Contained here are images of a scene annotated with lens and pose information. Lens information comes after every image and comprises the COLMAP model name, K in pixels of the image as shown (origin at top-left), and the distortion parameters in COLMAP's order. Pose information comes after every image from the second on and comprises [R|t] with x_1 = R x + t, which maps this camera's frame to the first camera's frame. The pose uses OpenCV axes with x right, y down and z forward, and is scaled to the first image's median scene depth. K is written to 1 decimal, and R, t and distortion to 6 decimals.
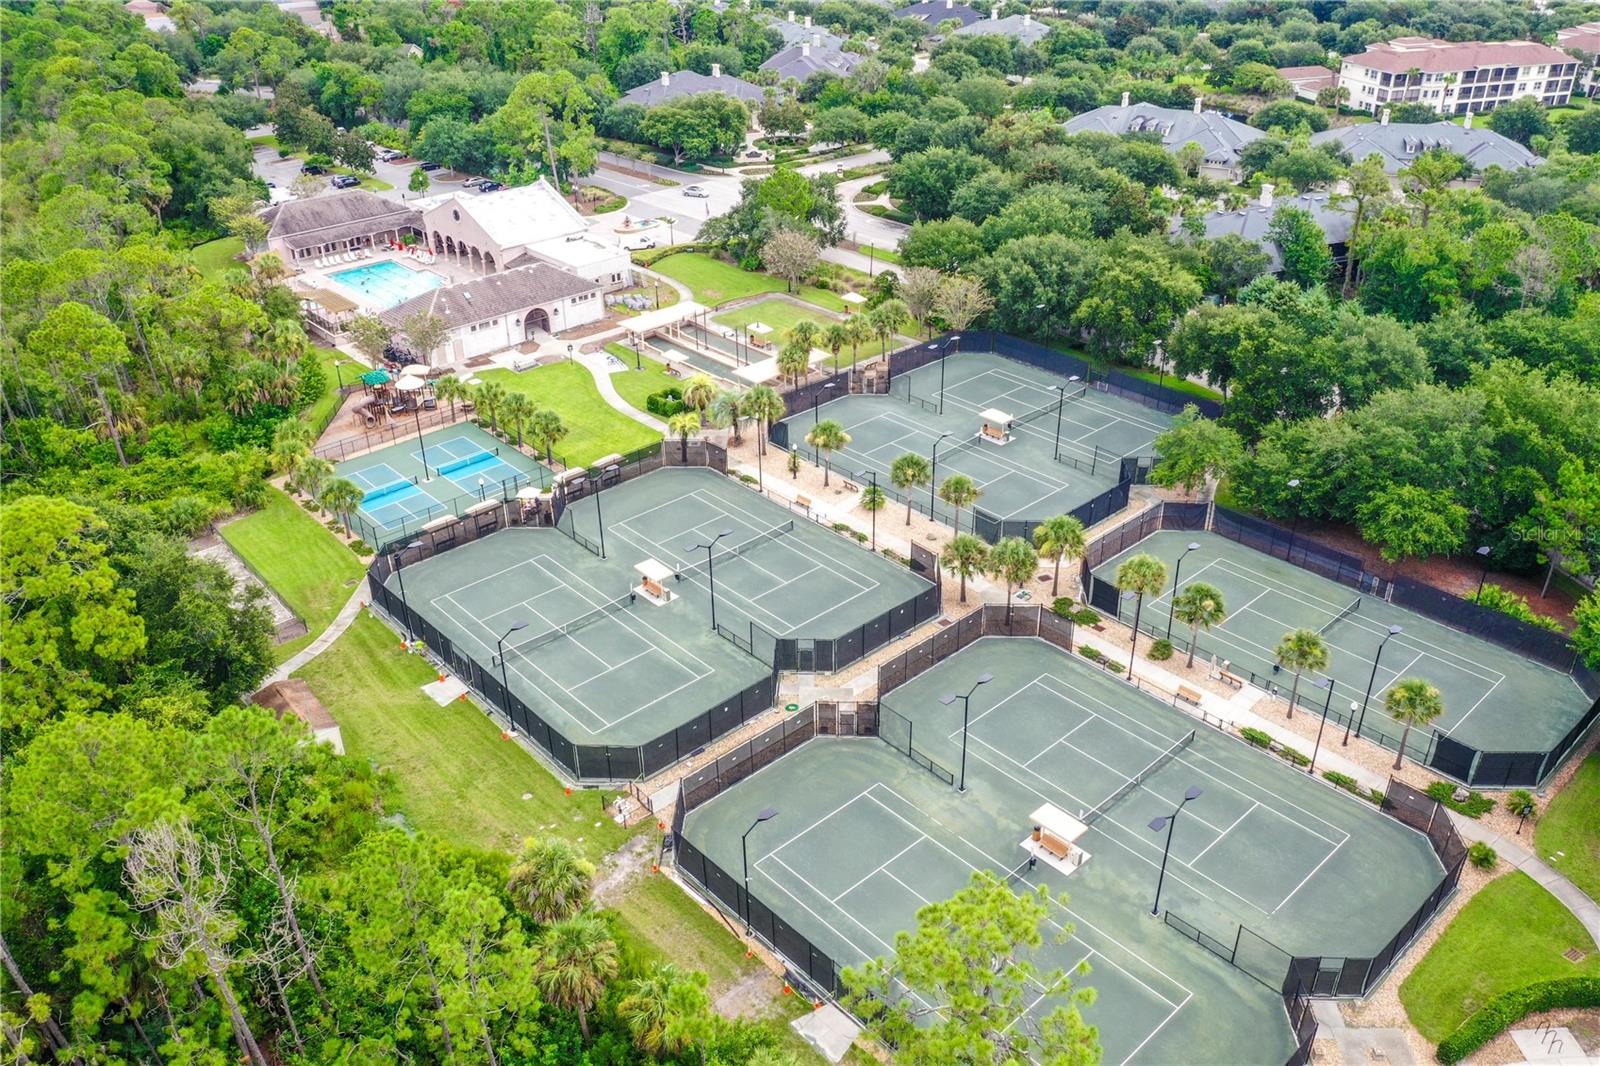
lens RADIAL K [[1255.7, 0, 798.0], [0, 1255.7, 527.2], [0, 0, 1]] dist [-0.017531, -0.001997]
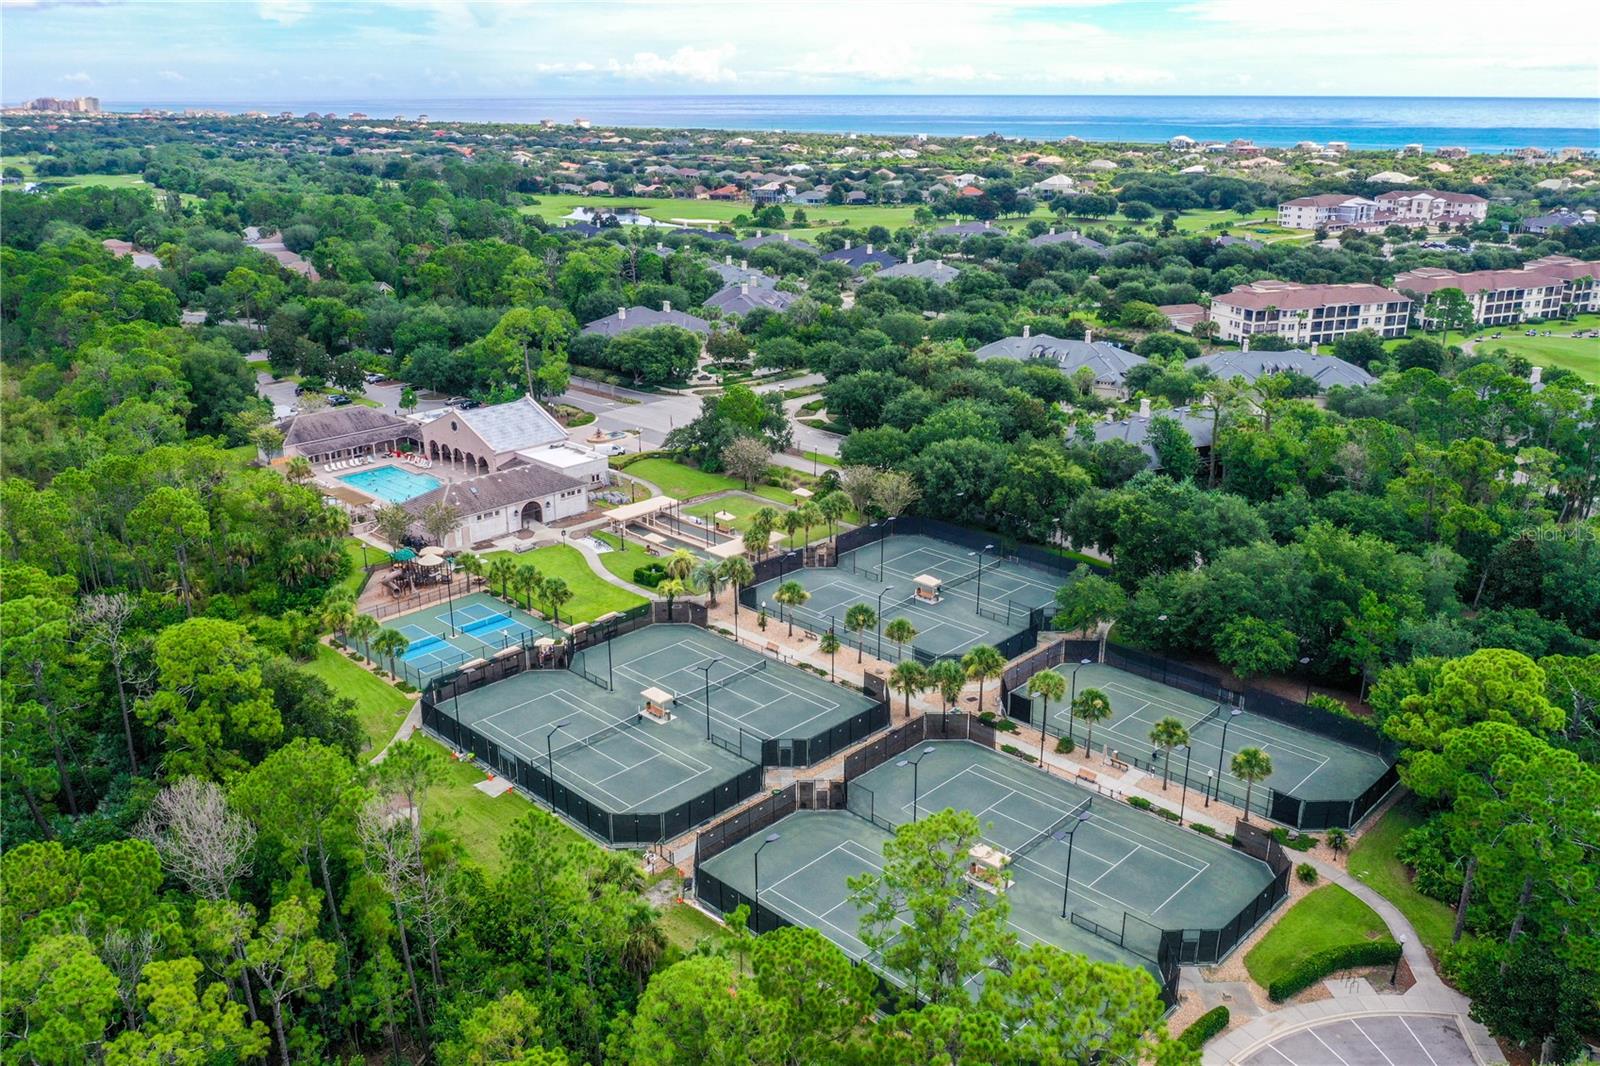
lens RADIAL K [[1255.7, 0, 800.7], [0, 1255.7, 535.9], [0, 0, 1]] dist [-0.017531, -0.001997]
pose [[0.998074, -0.007387, 0.061587, -0.036985], [0.017645, 0.985674, -0.167734, 0.067161], [-0.059466, 0.168498, 0.983907, -0.184419]]
